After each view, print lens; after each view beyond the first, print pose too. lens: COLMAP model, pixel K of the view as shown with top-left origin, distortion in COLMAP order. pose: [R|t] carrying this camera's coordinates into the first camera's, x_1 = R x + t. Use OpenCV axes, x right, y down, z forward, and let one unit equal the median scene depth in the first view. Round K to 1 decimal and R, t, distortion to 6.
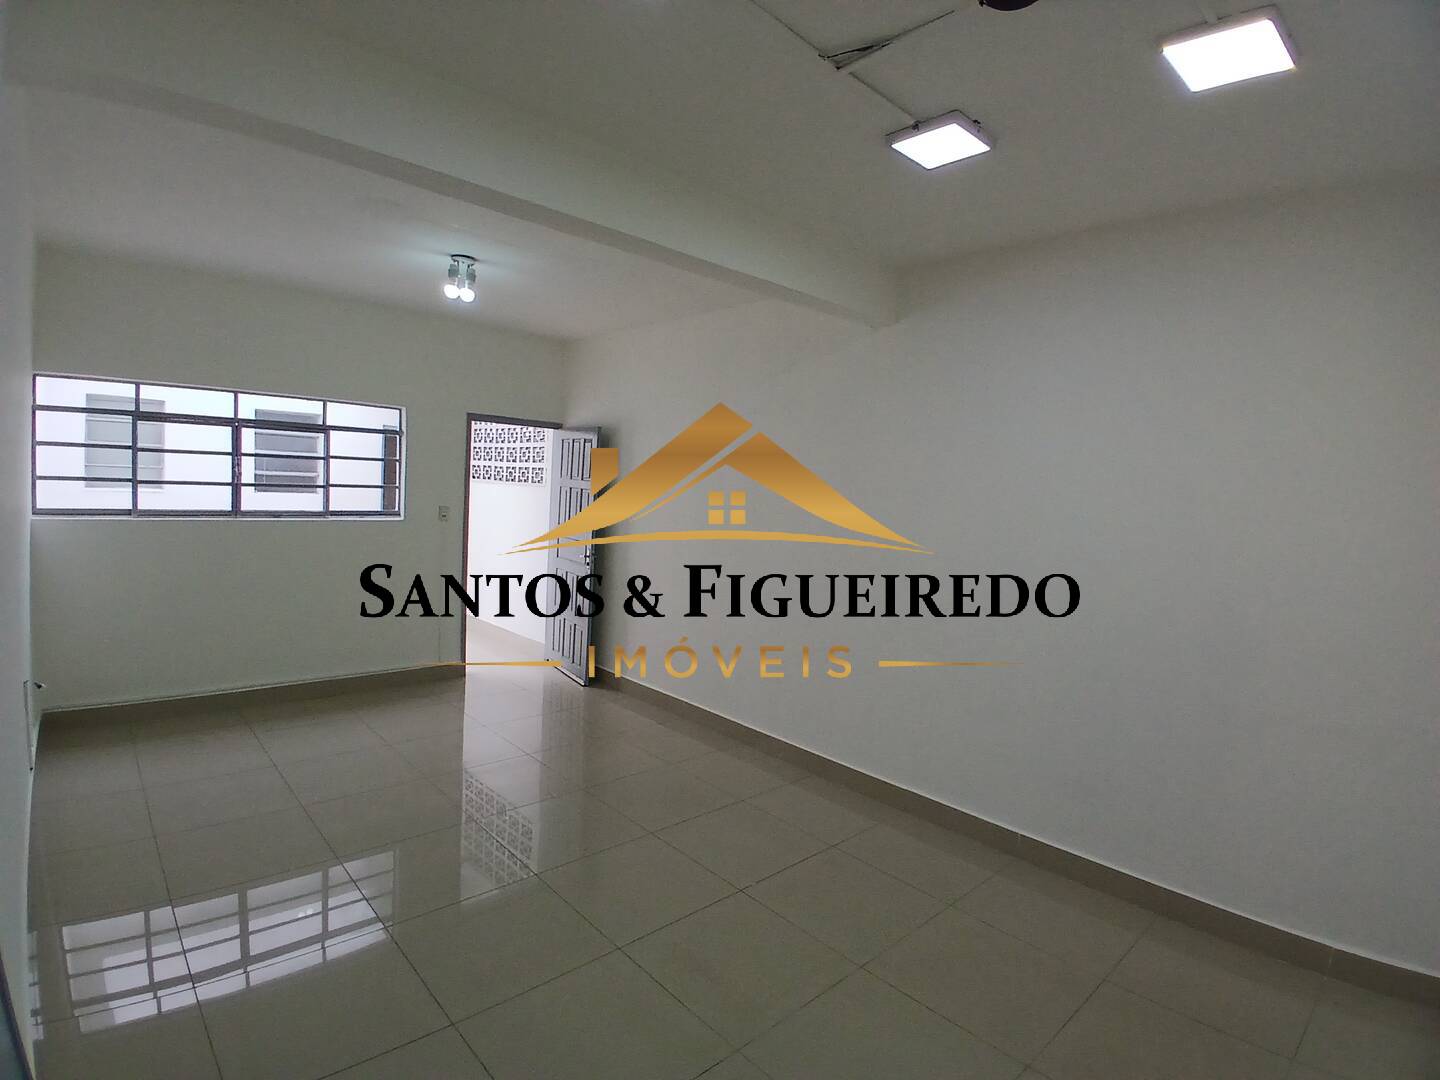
lens RADIAL K [[727.2, 0, 720.0], [0, 727.2, 540.0], [0, 0, 1]] dist [-0.084321, -0.000208]
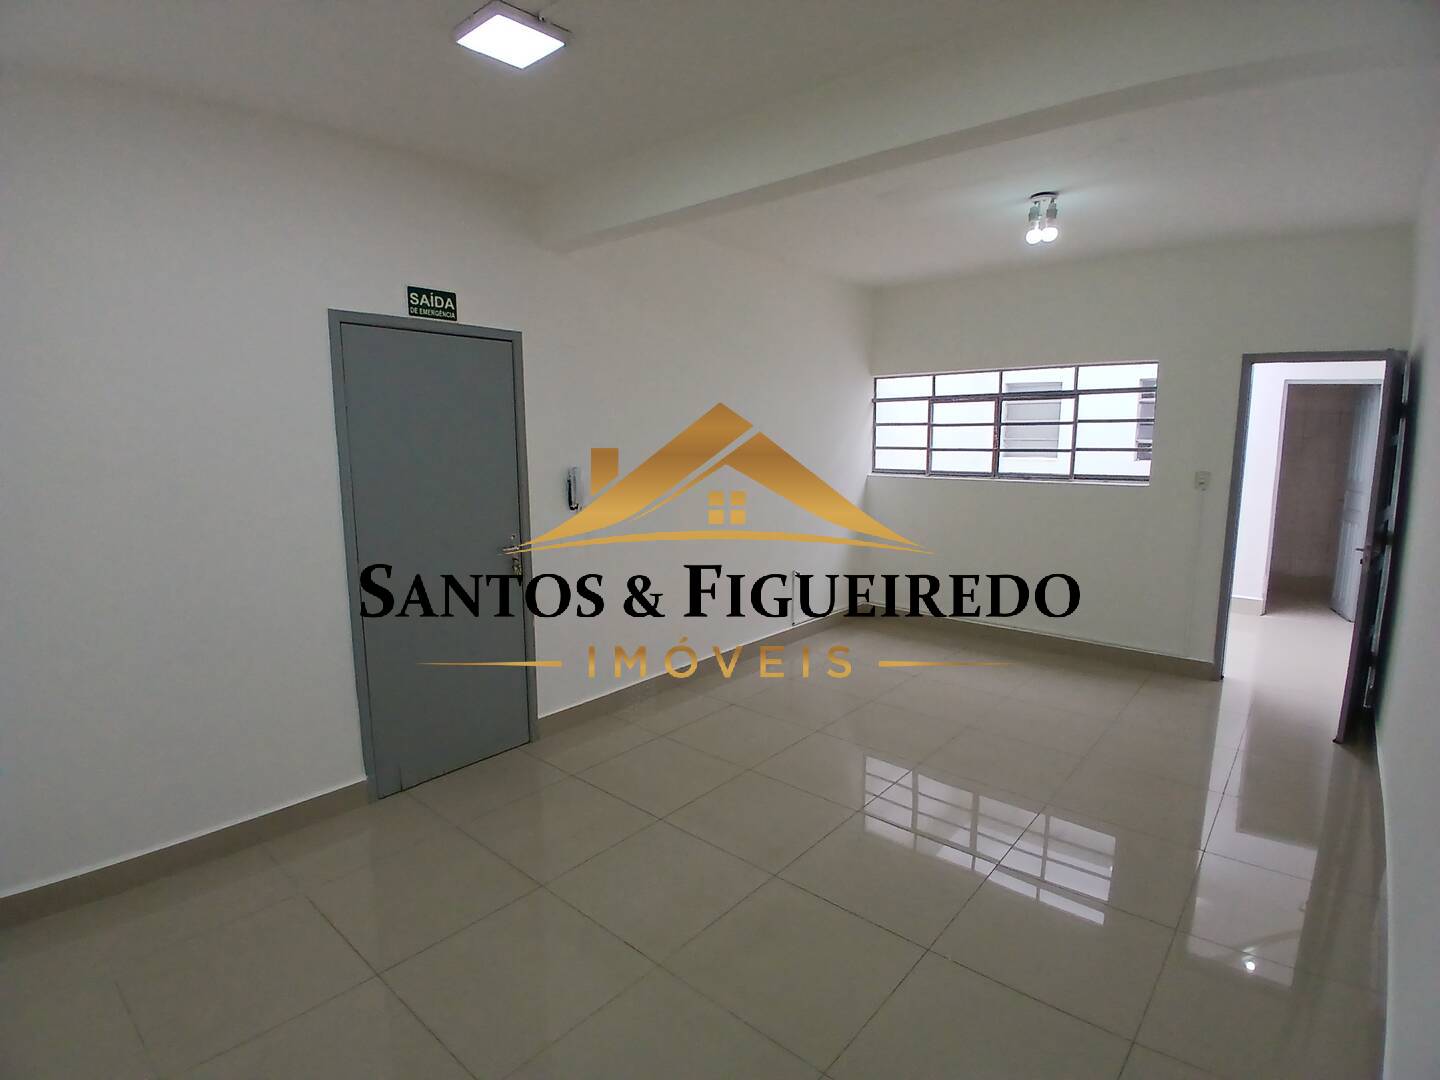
lens RADIAL K [[697.5, 0, 723.9], [0, 697.5, 526.9], [0, 0, 1]] dist [0.000157, -0.000108]
pose [[0.101781, 0.078361, -0.991716, 0.426747], [-0.061280, 0.995493, 0.072371, -0.007982], [0.992918, 0.053406, 0.106124, 0.419414]]
